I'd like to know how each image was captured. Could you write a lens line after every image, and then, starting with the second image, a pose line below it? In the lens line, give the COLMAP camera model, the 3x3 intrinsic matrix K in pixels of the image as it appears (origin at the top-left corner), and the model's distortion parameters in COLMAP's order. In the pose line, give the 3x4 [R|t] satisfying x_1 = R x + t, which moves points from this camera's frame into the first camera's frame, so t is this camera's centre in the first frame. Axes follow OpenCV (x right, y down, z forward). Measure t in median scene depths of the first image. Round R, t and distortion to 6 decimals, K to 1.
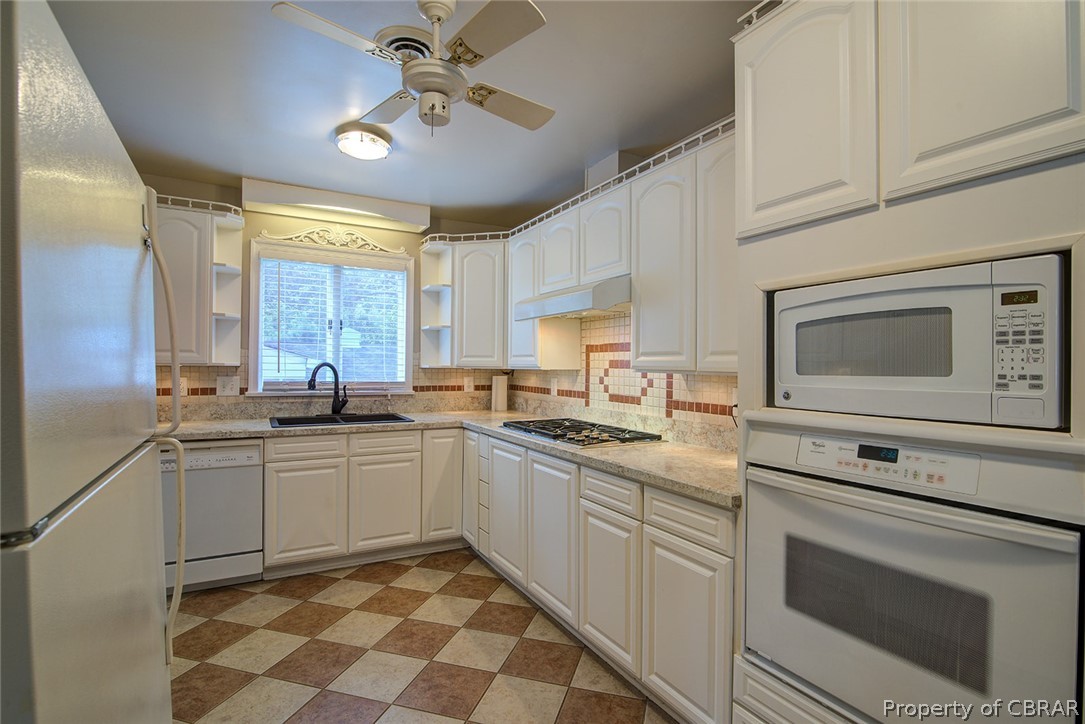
lens RADIAL K [[505.7, 0, 540.5], [0, 505.7, 363.2], [0, 0, 1]] dist [-0.004637, -0.000238]
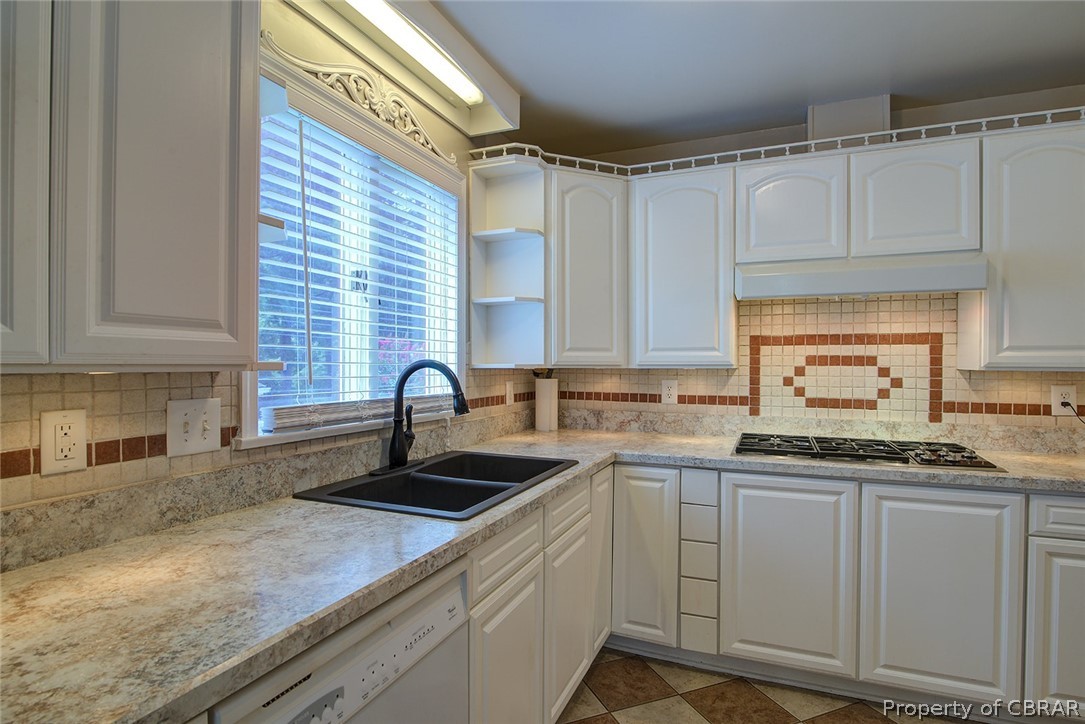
lens RADIAL K [[539.6, 0, 545.9], [0, 539.6, 362.7], [0, 0, 1]] dist [0.001593, 0.000242]
pose [[0.785749, -0.007139, 0.618504, -0.666135], [0.003221, 0.999967, 0.007450, -0.002200], [-0.618537, -0.003862, 0.785746, 0.546829]]
